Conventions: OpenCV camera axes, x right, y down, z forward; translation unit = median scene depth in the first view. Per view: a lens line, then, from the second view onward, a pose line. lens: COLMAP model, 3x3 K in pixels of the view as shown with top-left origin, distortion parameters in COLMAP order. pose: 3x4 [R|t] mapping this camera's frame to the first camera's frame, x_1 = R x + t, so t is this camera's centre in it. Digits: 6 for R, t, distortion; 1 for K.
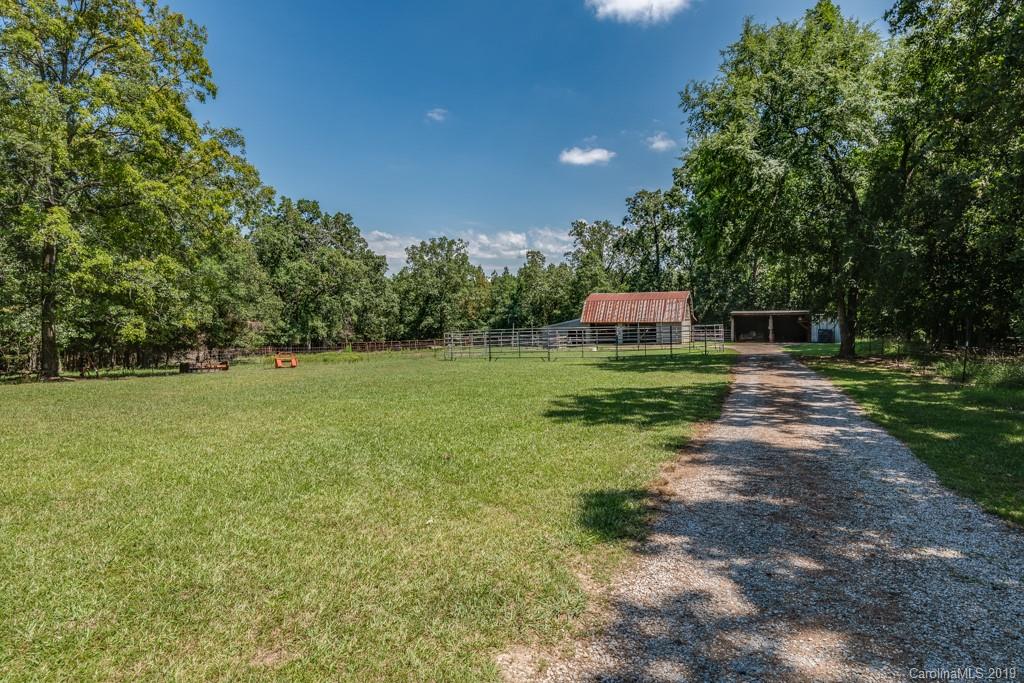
lens RADIAL K [[574.8, 0, 510.6], [0, 574.8, 340.3], [0, 0, 1]] dist [0.001661, 0.000062]
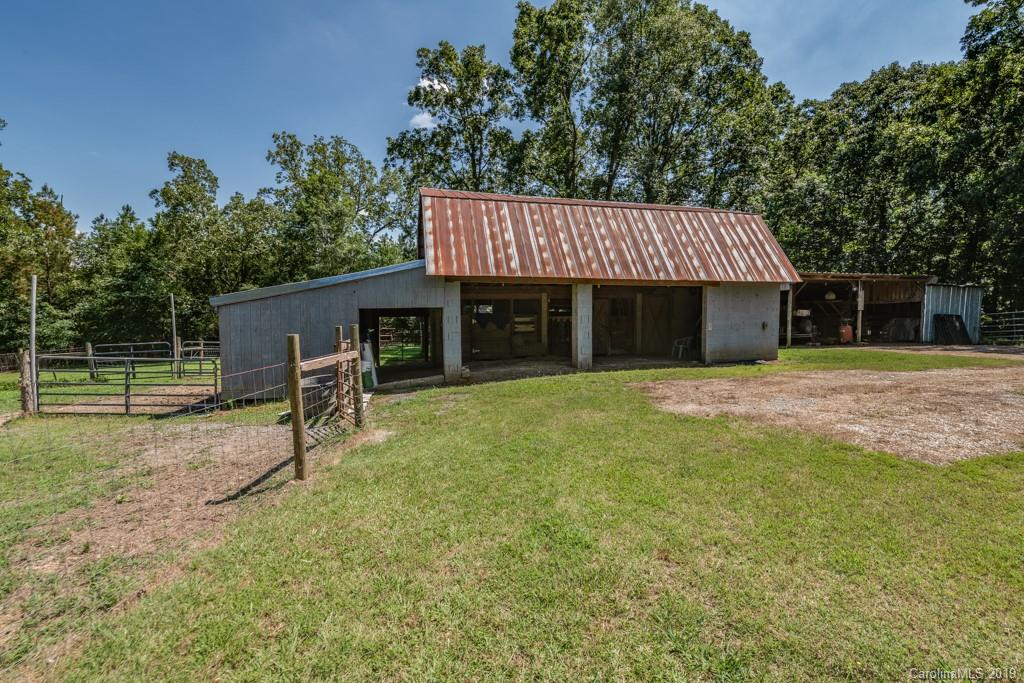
lens RADIAL K [[443.0, 0, 511.7], [0, 443.0, 339.5], [0, 0, 1]] dist [0.000585, 0.000250]
pose [[0.798072, -0.019702, 0.602240, 0.033535], [0.018496, 0.999795, 0.008197, -0.005392], [-0.602278, 0.004597, 0.798273, 0.623981]]
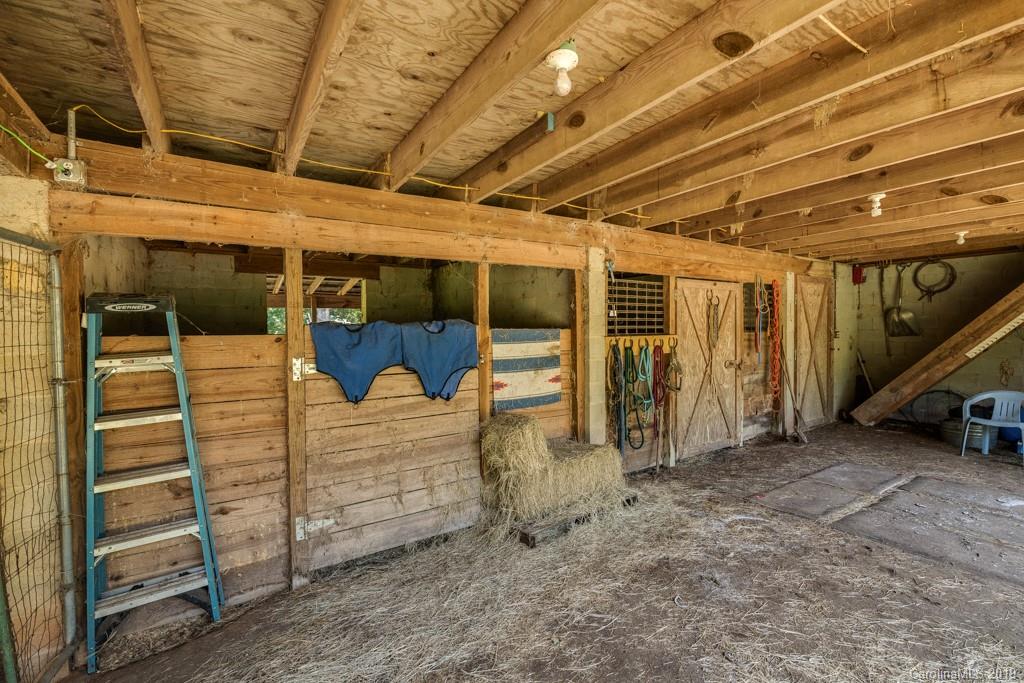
lens RADIAL K [[443.0, 0, 510.9], [0, 443.0, 337.8], [0, 0, 1]] dist [0.000585, 0.000250]
pose [[0.522586, -0.018025, 0.852396, 0.110081], [0.018157, 0.999785, 0.010010, -0.013897], [-0.852393, 0.010246, 0.522801, 0.746509]]
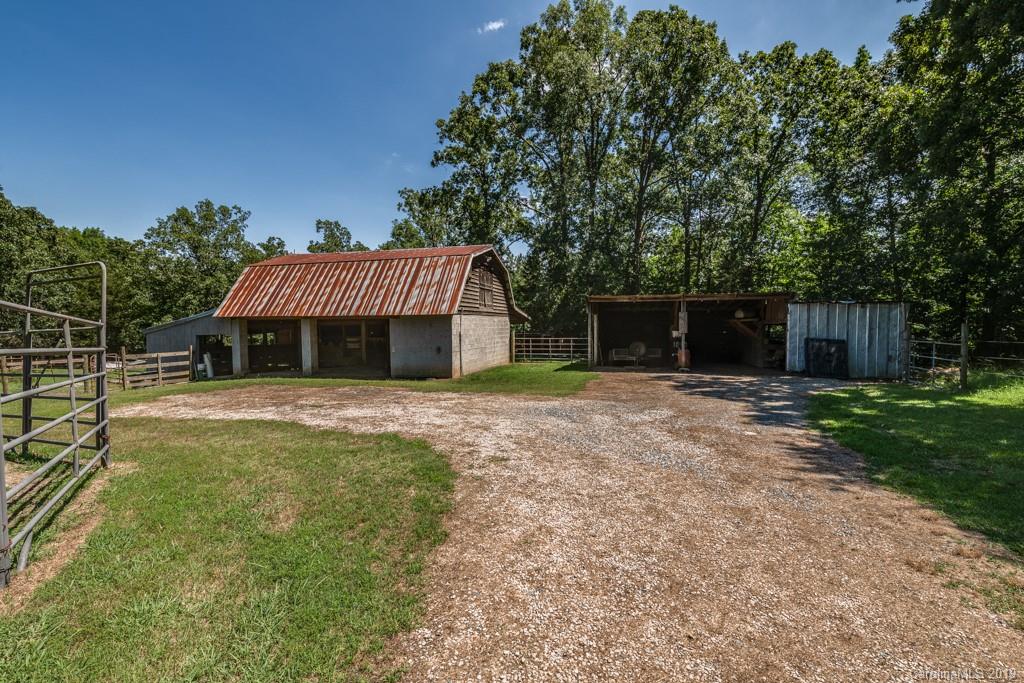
lens RADIAL K [[443.0, 0, 512.6], [0, 443.0, 338.9], [0, 0, 1]] dist [0.000585, 0.000250]
pose [[0.988856, 0.003977, 0.148823, 0.203144], [-0.002408, 0.999940, -0.010725, -0.010070], [-0.148857, 0.010247, 0.988806, 0.498987]]
